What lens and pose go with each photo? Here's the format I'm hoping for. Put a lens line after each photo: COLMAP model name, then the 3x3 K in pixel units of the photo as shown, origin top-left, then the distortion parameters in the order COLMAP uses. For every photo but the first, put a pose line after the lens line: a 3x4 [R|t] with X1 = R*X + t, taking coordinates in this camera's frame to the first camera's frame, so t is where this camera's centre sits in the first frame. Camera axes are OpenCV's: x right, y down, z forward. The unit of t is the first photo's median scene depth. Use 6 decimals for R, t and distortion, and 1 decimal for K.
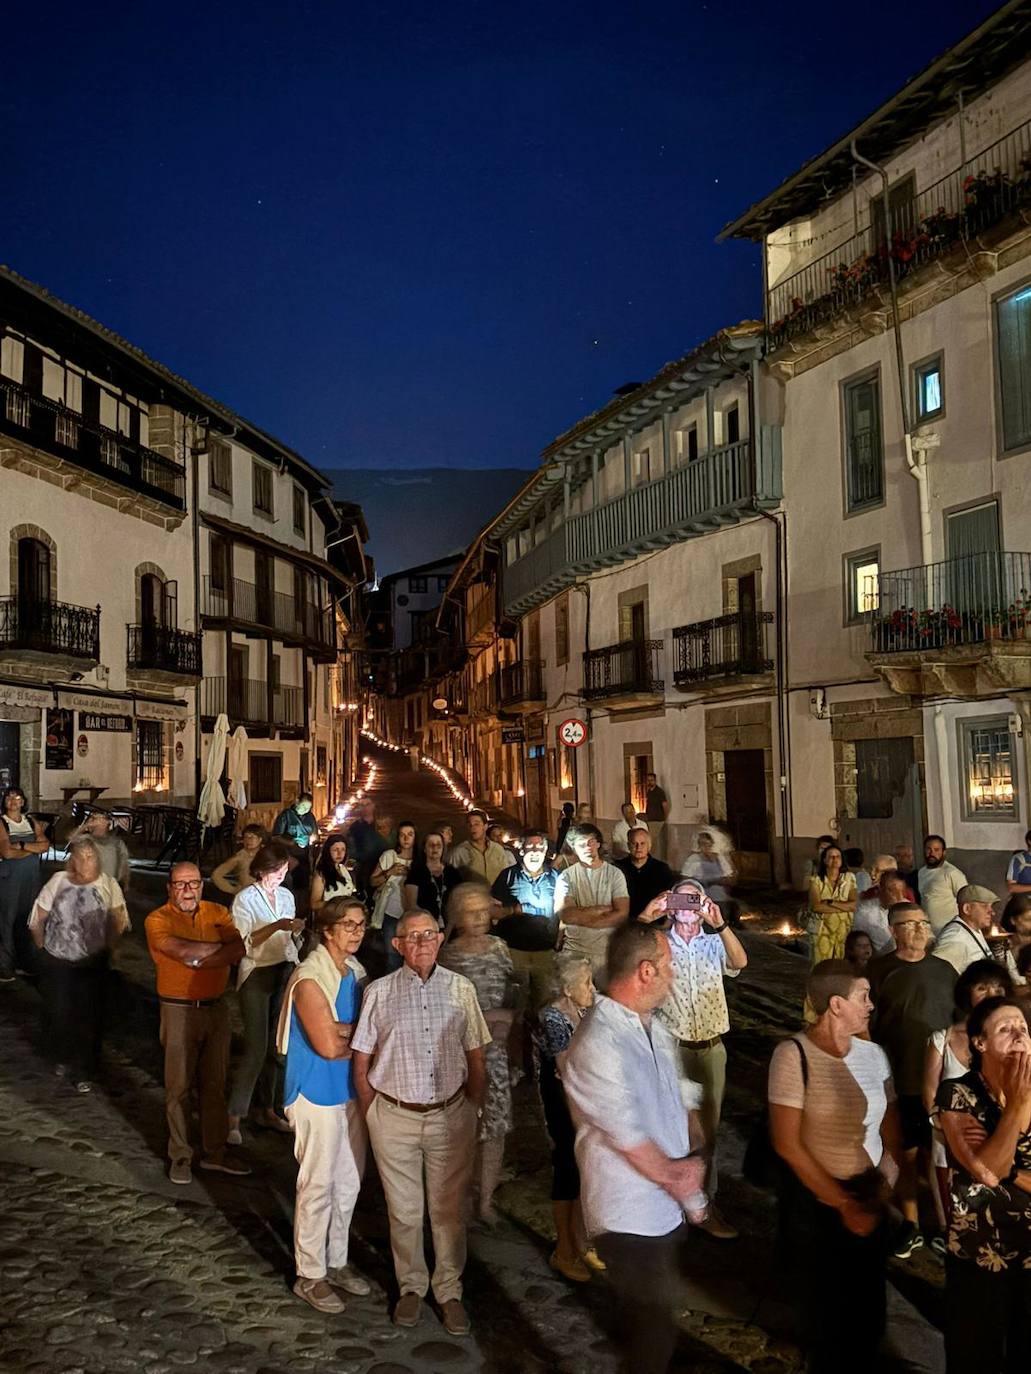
lens RADIAL K [[1298.8, 0, 509.9], [0, 1298.8, 664.0], [0, 0, 1]] dist [0.334897, -0.901417]
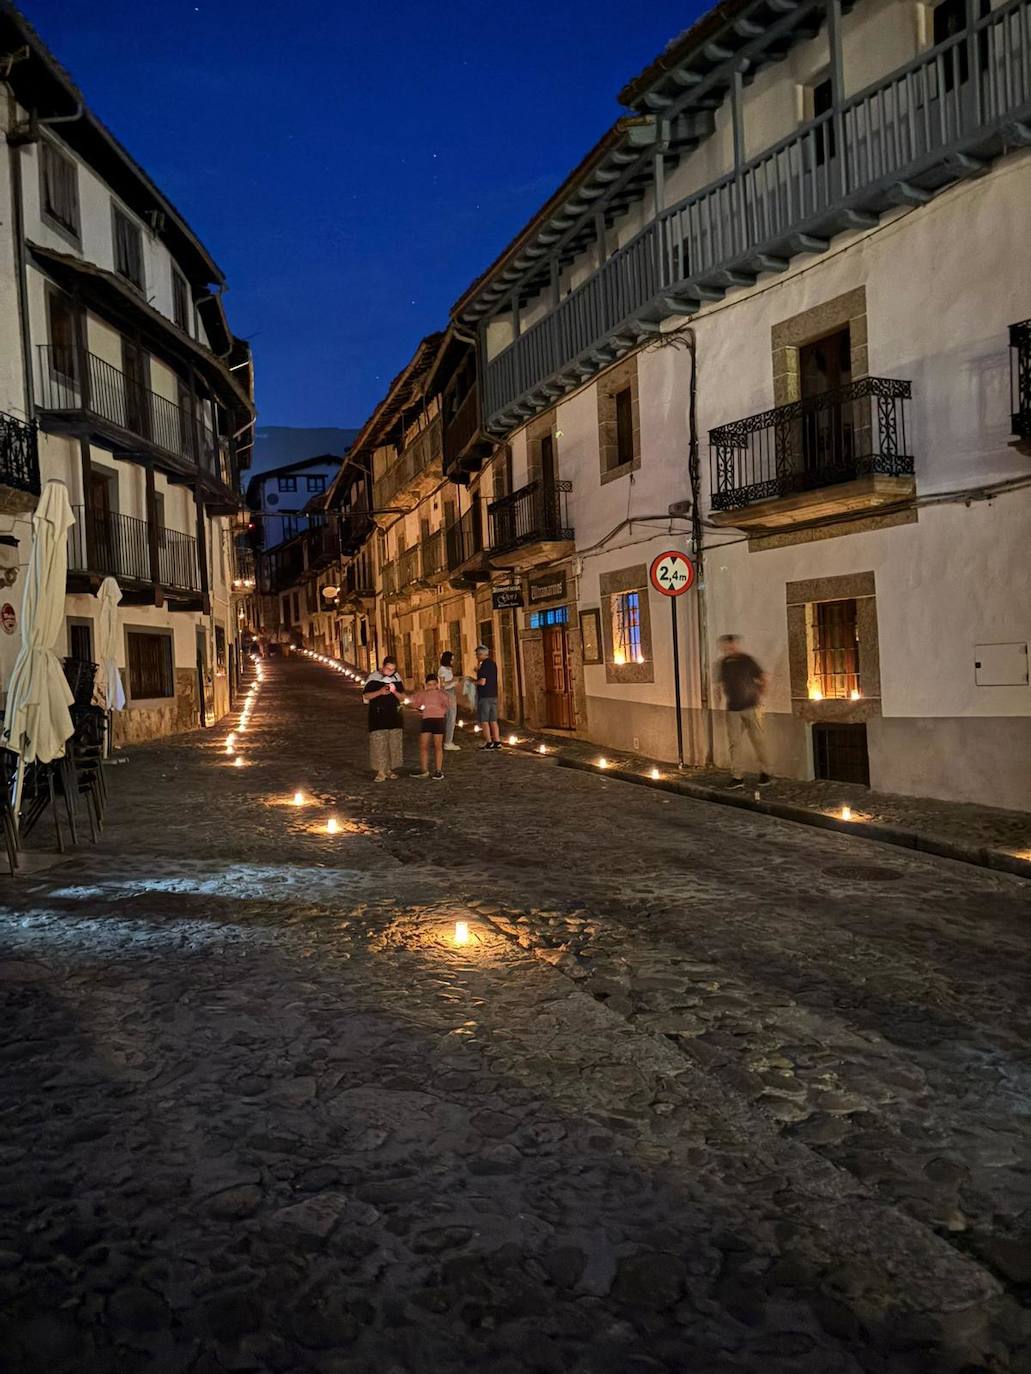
lens RADIAL K [[1090.0, 0, 521.7], [0, 1090.0, 653.6], [0, 0, 1]] dist [0.110806, -0.102003]
pose [[0.988157, -0.022997, 0.151715, -0.082388], [0.012025, 0.997271, 0.072847, 0.042336], [-0.152977, -0.070160, 0.985736, 0.403988]]
